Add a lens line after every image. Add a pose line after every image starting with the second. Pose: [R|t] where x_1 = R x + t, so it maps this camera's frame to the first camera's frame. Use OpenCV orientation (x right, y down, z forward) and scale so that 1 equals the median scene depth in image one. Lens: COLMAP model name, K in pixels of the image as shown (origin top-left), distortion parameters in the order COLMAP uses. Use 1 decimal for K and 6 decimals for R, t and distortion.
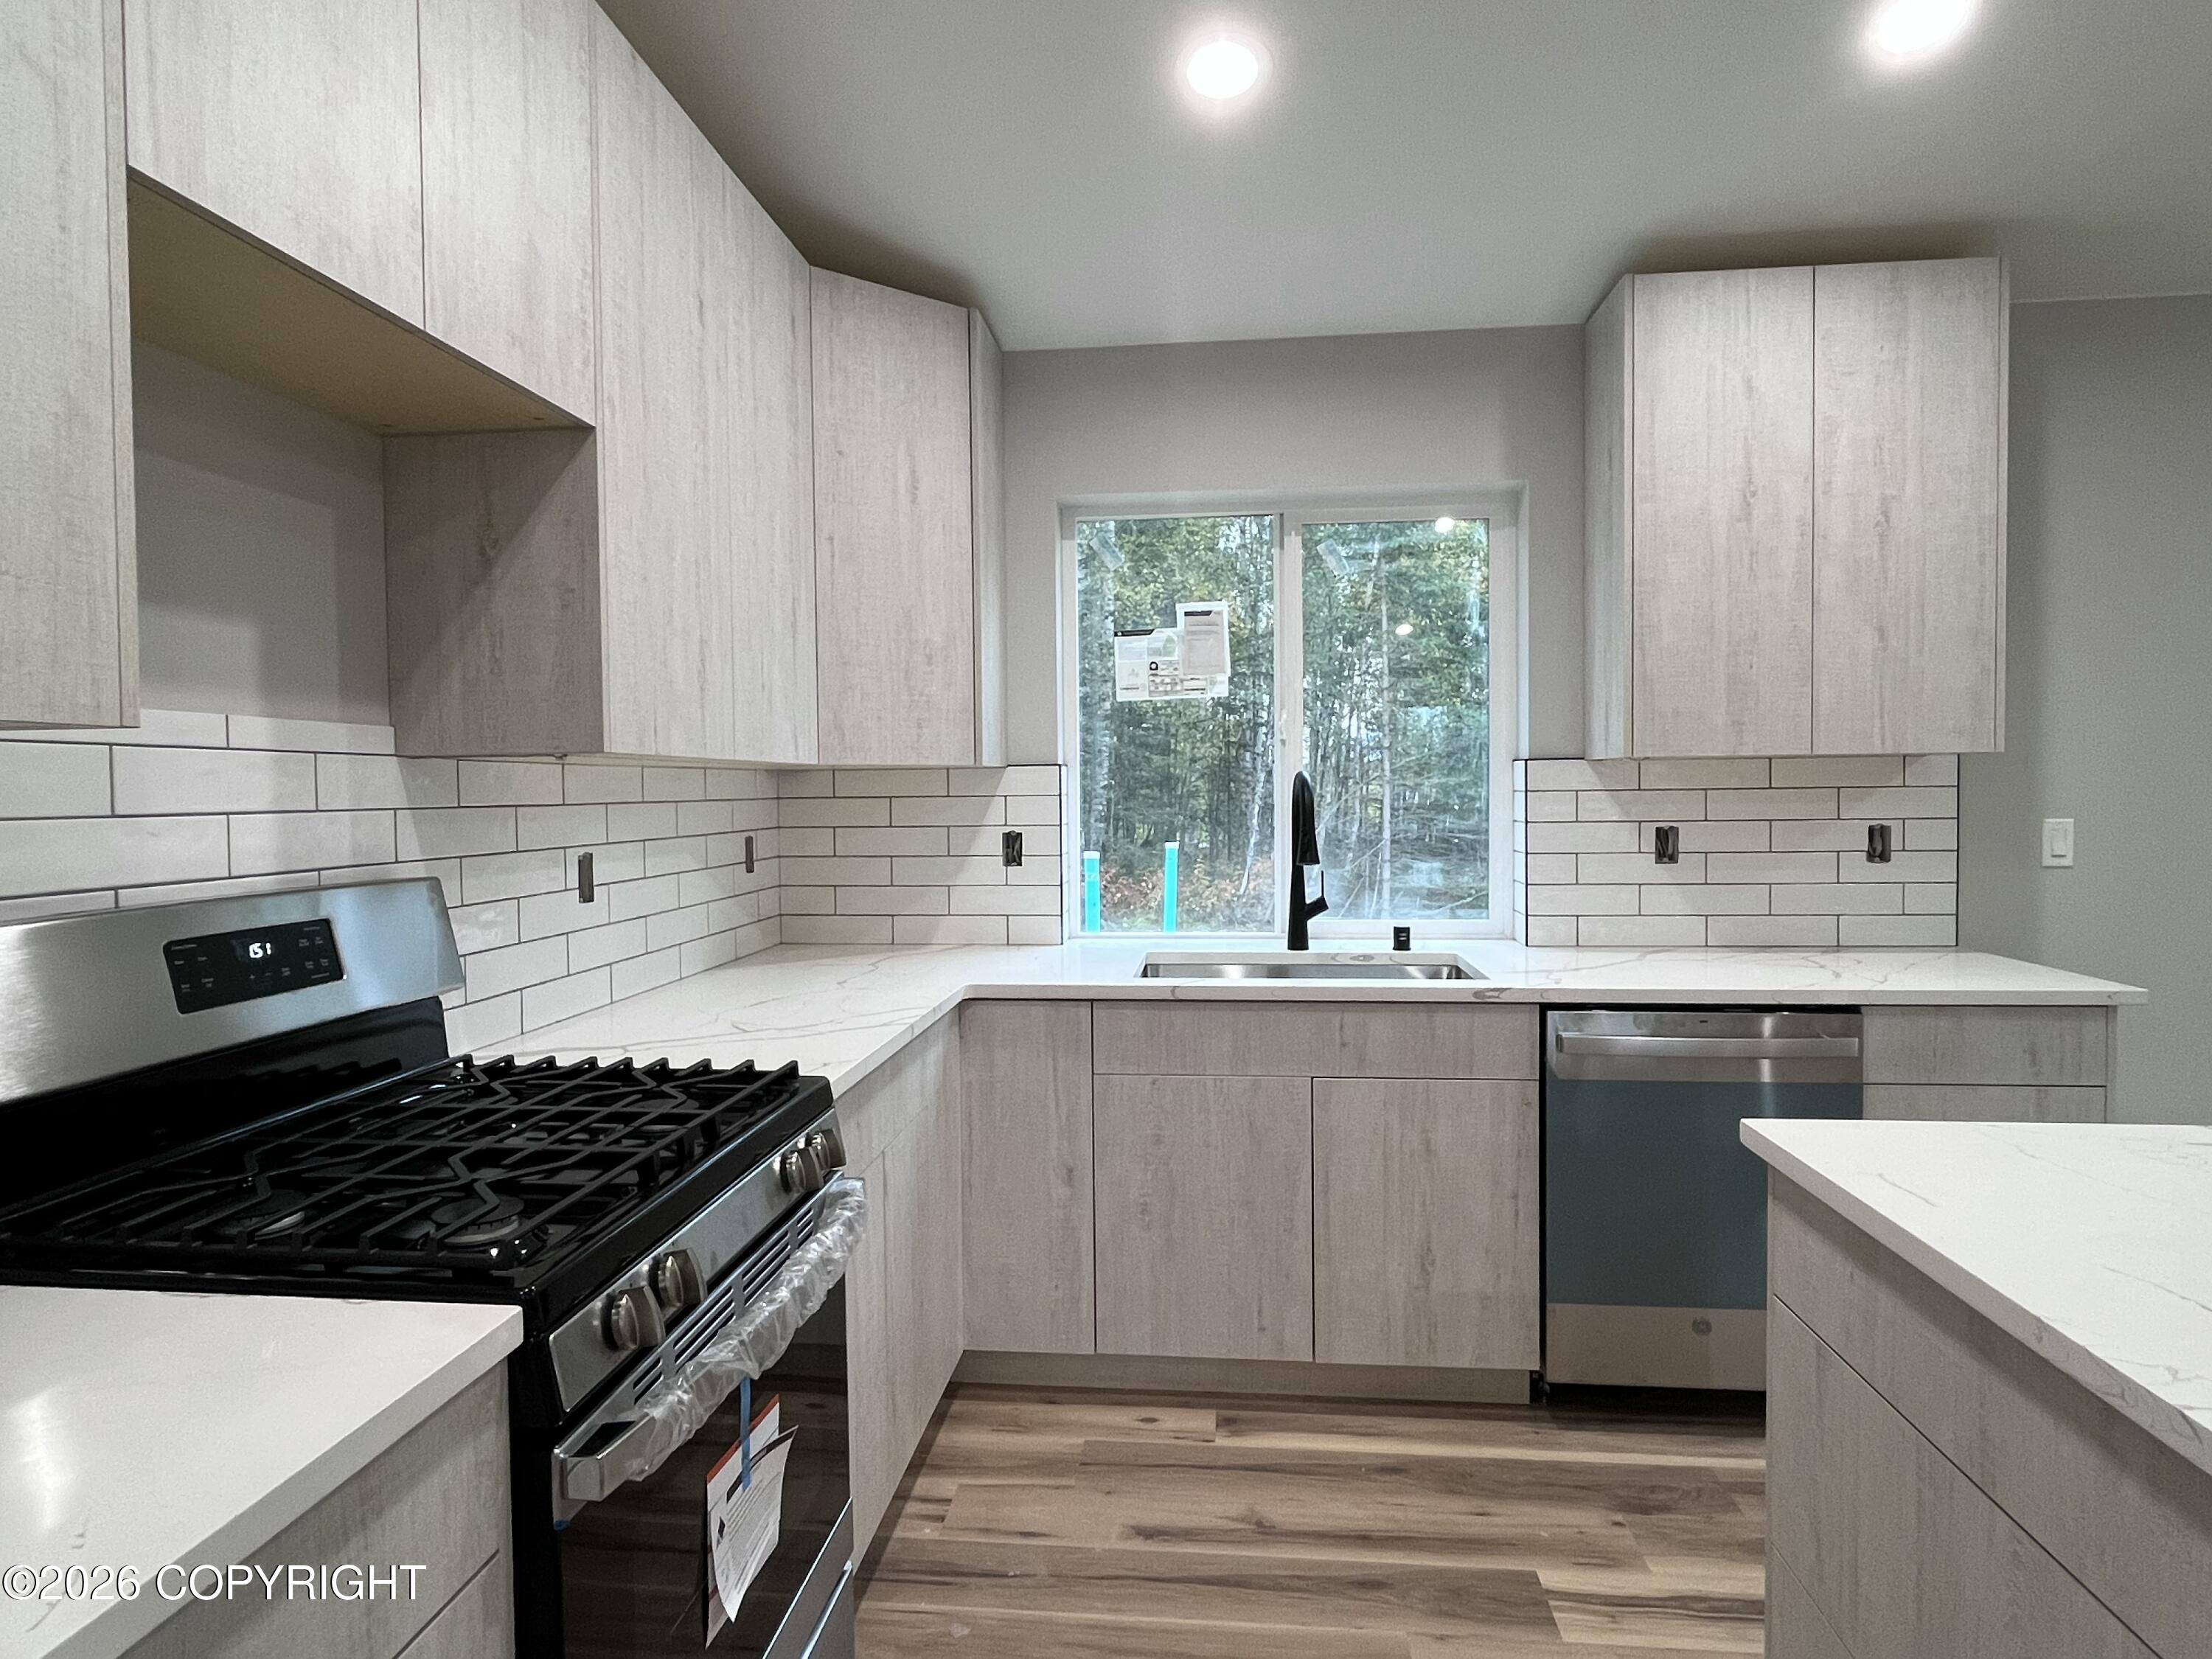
lens RADIAL K [[1259.4, 0, 1106.0], [0, 1259.4, 829.5], [0, 0, 1]] dist [-0.003175, 0.000092]
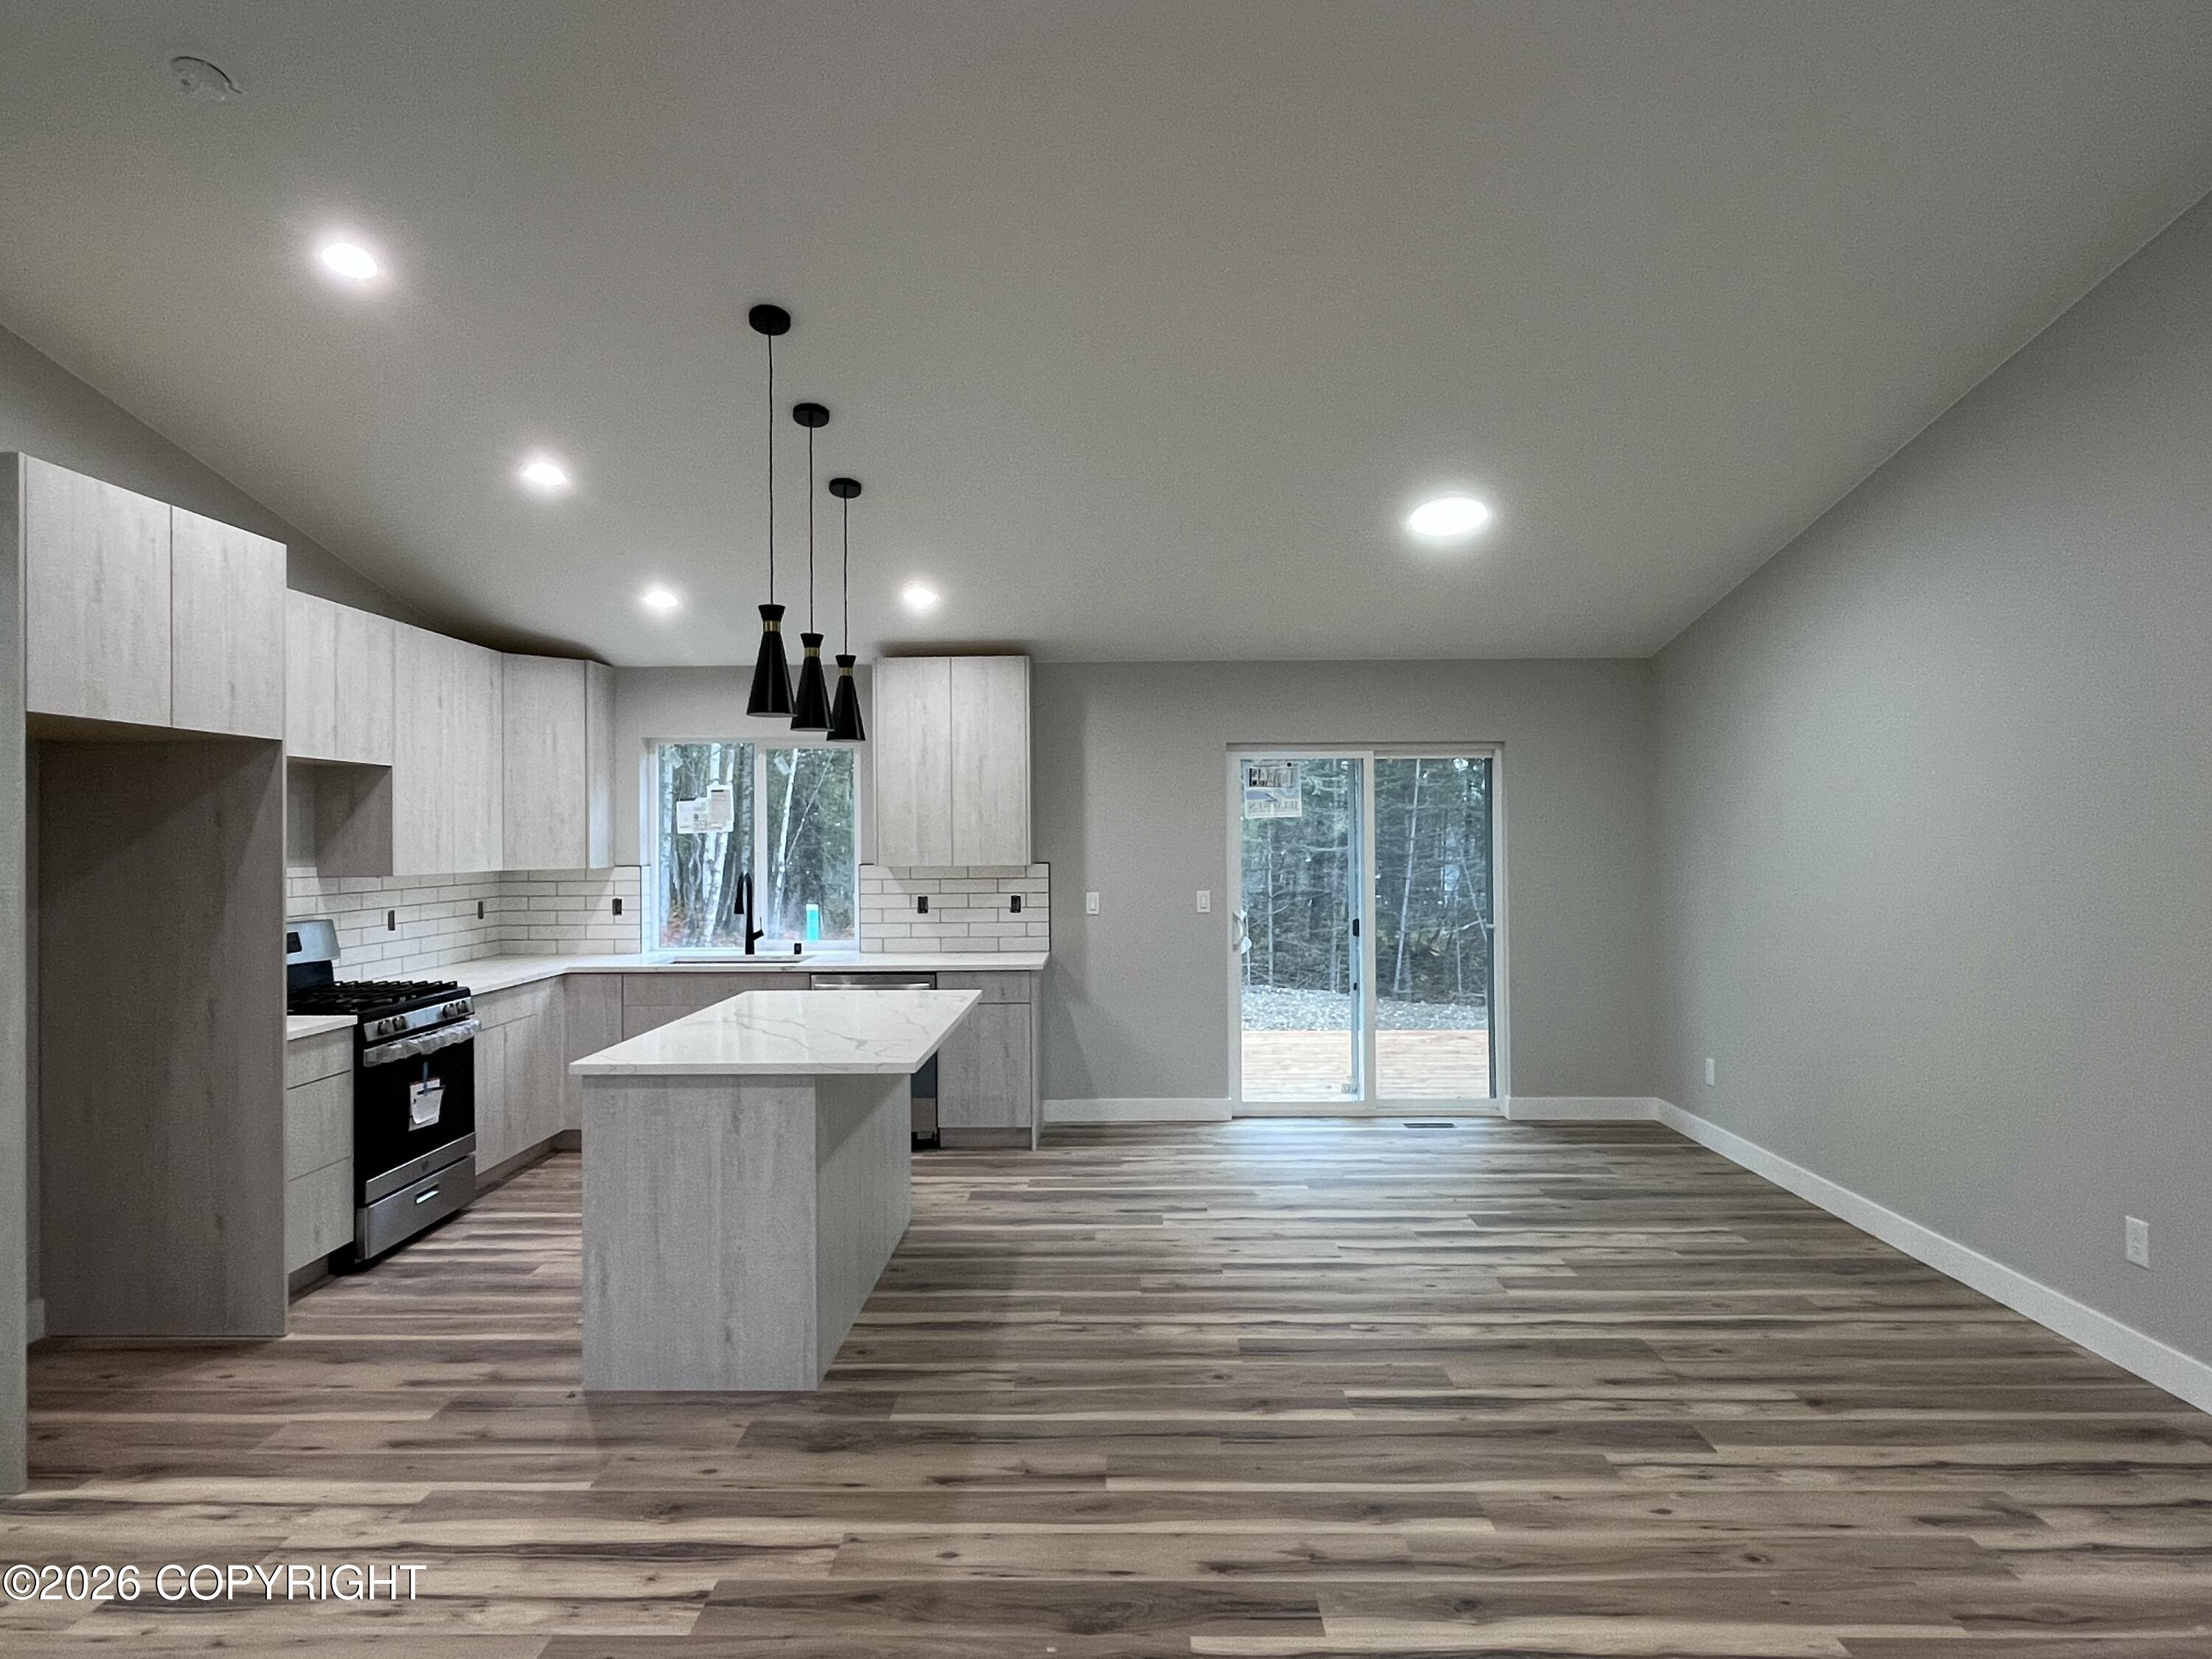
lens RADIAL K [[1259.4, 0, 1106.0], [0, 1259.4, 829.5], [0, 0, 1]] dist [-0.003175, 0.000092]
pose [[0.996114, 0.003840, 0.087991, 0.644792], [-0.000430, 0.999250, -0.038731, -0.037706], [-0.088073, 0.038543, 0.995368, -1.336047]]
